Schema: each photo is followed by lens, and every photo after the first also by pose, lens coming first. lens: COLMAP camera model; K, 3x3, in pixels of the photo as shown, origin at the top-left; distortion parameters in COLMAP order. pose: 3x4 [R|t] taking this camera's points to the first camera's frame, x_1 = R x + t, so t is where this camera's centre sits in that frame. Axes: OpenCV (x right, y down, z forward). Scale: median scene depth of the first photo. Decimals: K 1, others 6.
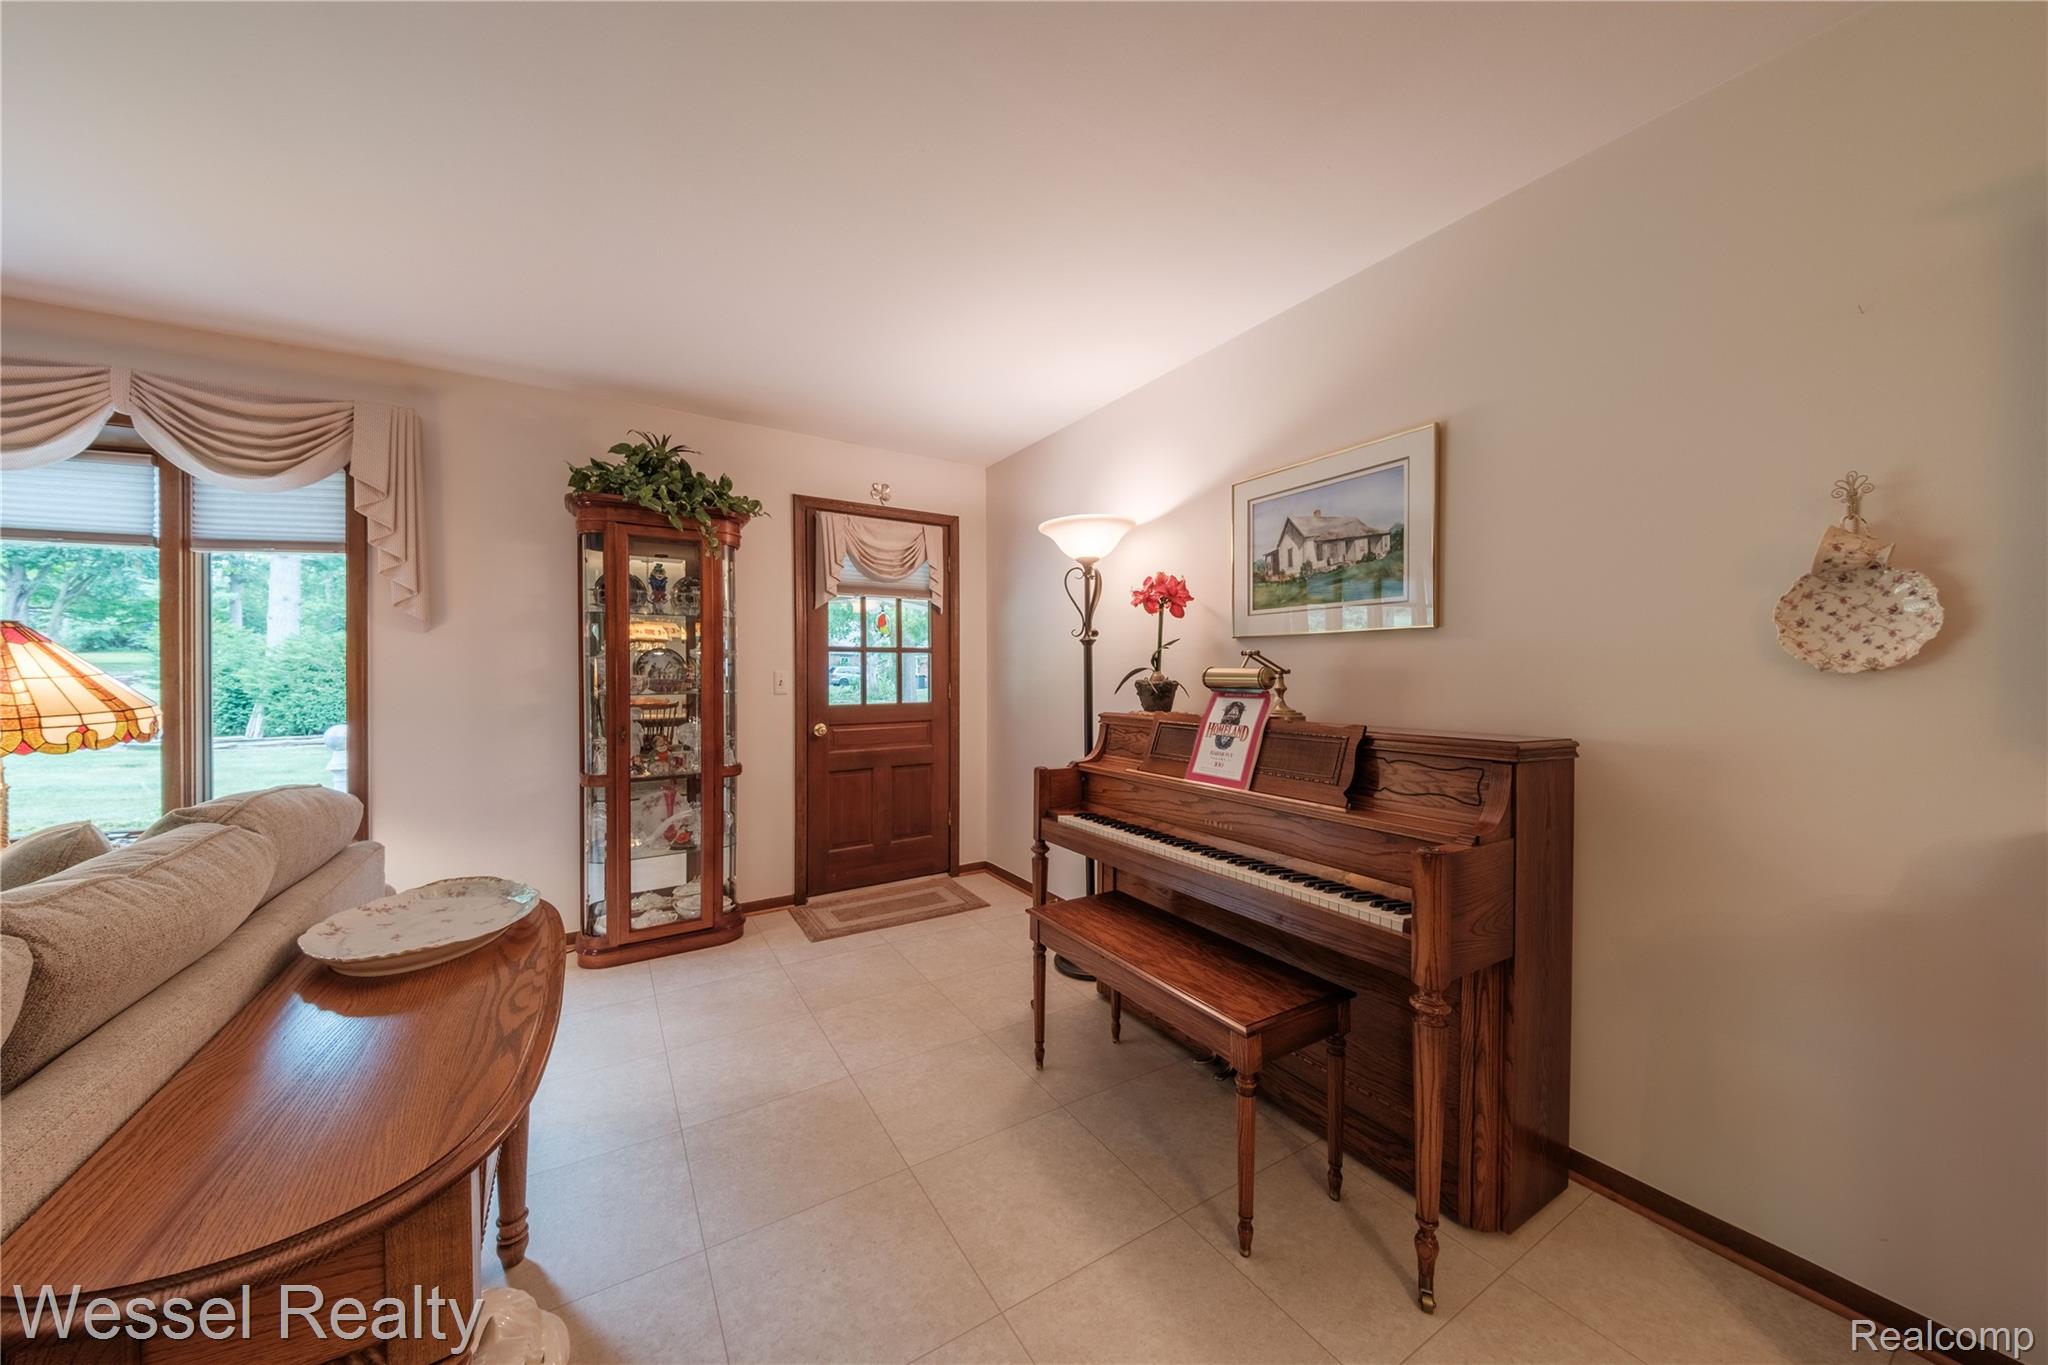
lens RADIAL K [[708.7, 0, 1062.9], [0, 708.7, 682.2], [0, 0, 1]] dist [-0.003282, -0.000436]
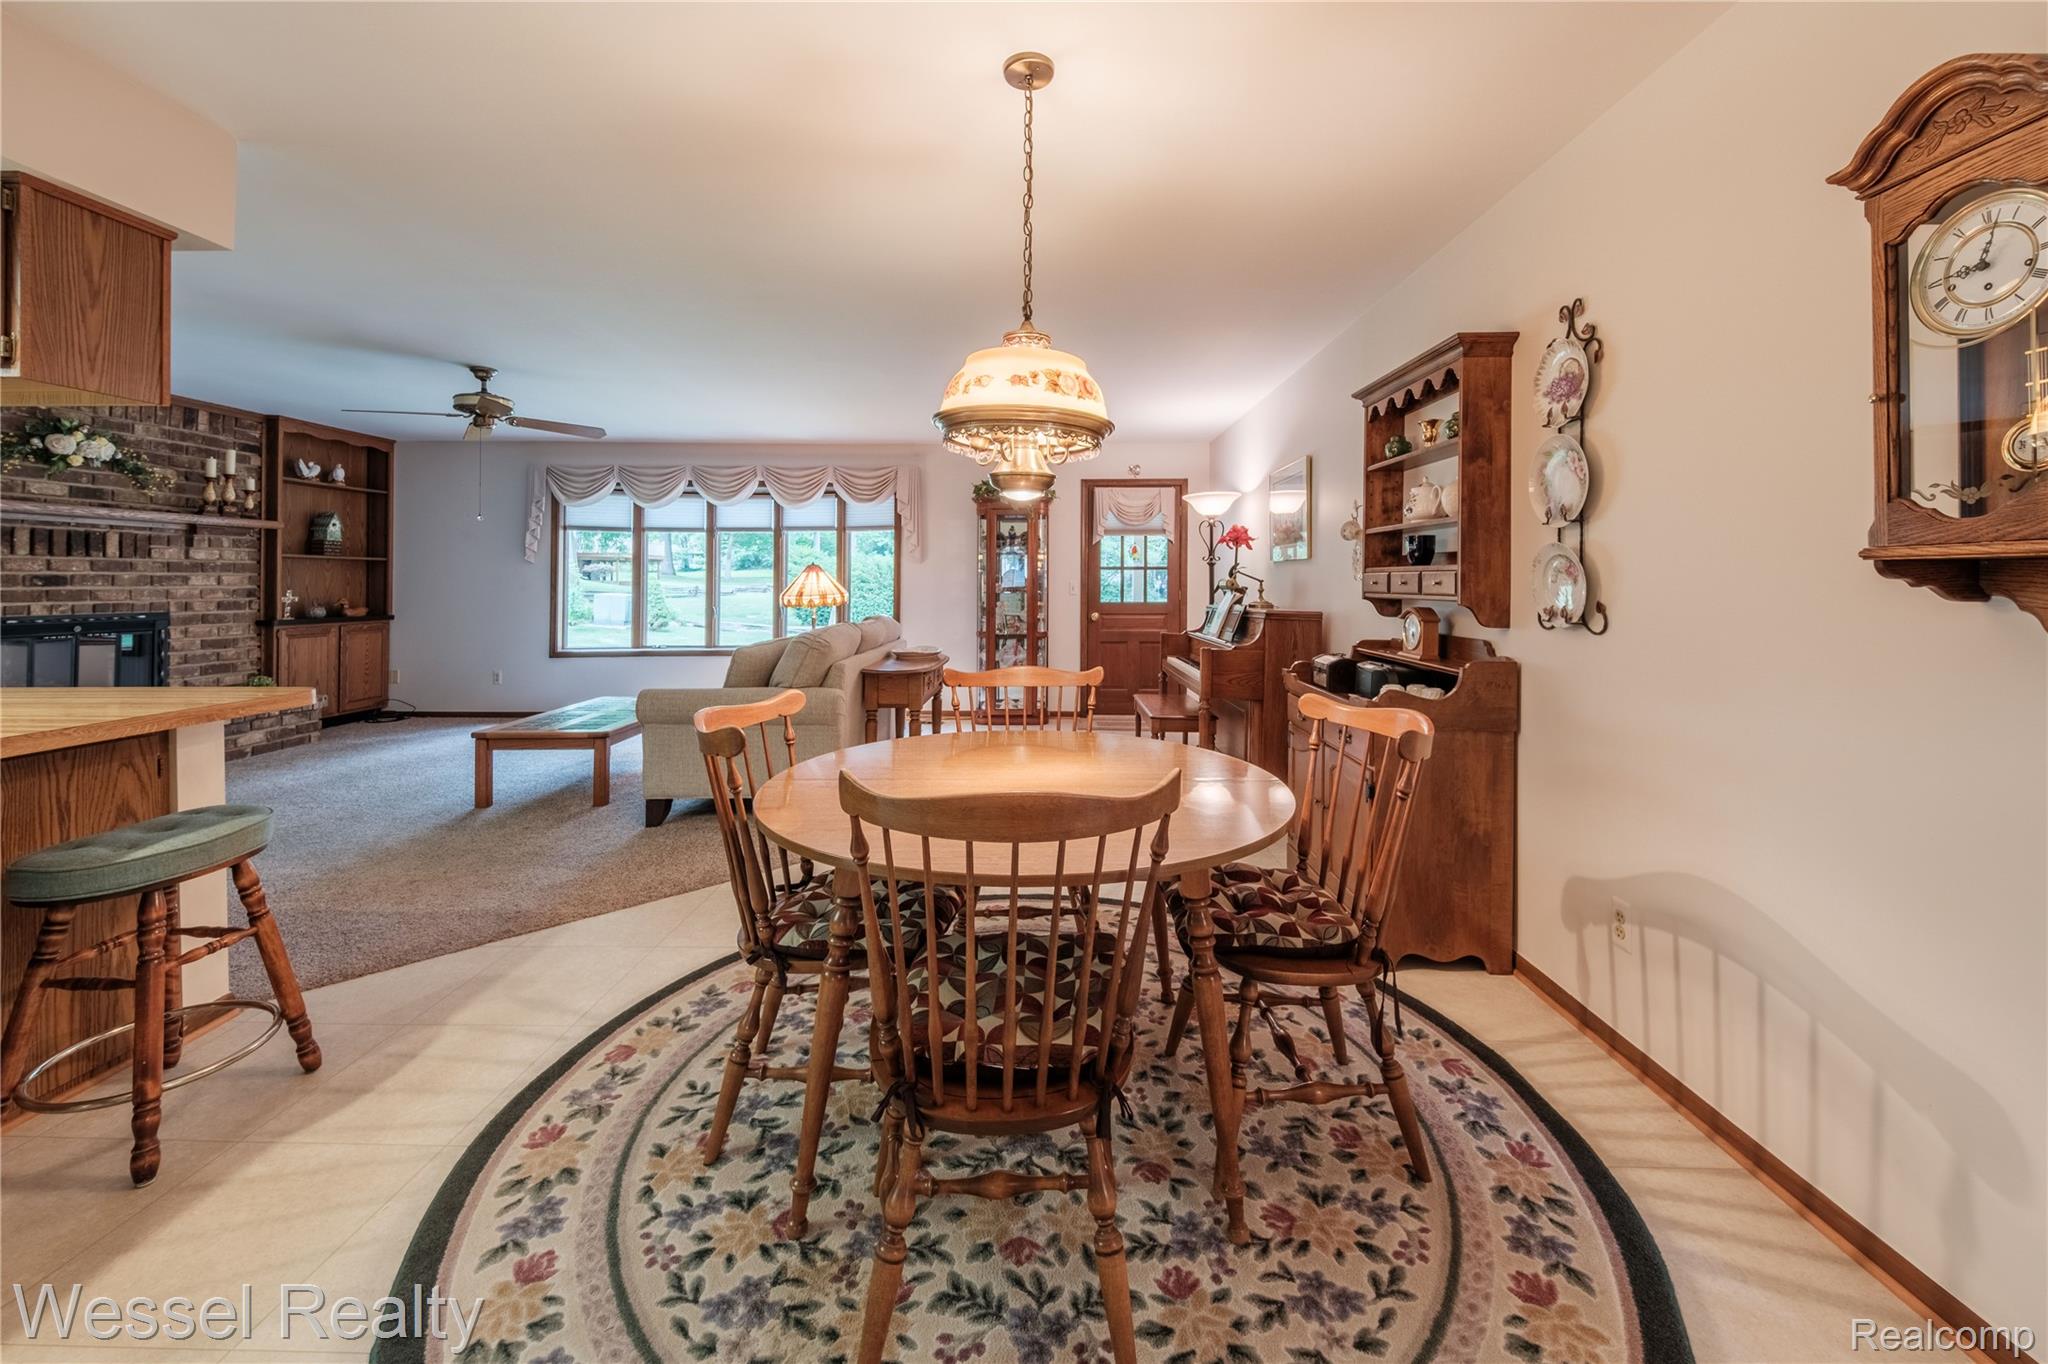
lens RADIAL K [[708.7, 0, 1022.3], [0, 708.7, 679.8], [0, 0, 1]] dist [-0.003282, -0.000436]
pose [[0.835312, 0.071462, -0.545112, 0.460234], [-0.005280, 0.992513, 0.122024, 0.010343], [0.549751, -0.099050, 0.829435, -0.540829]]
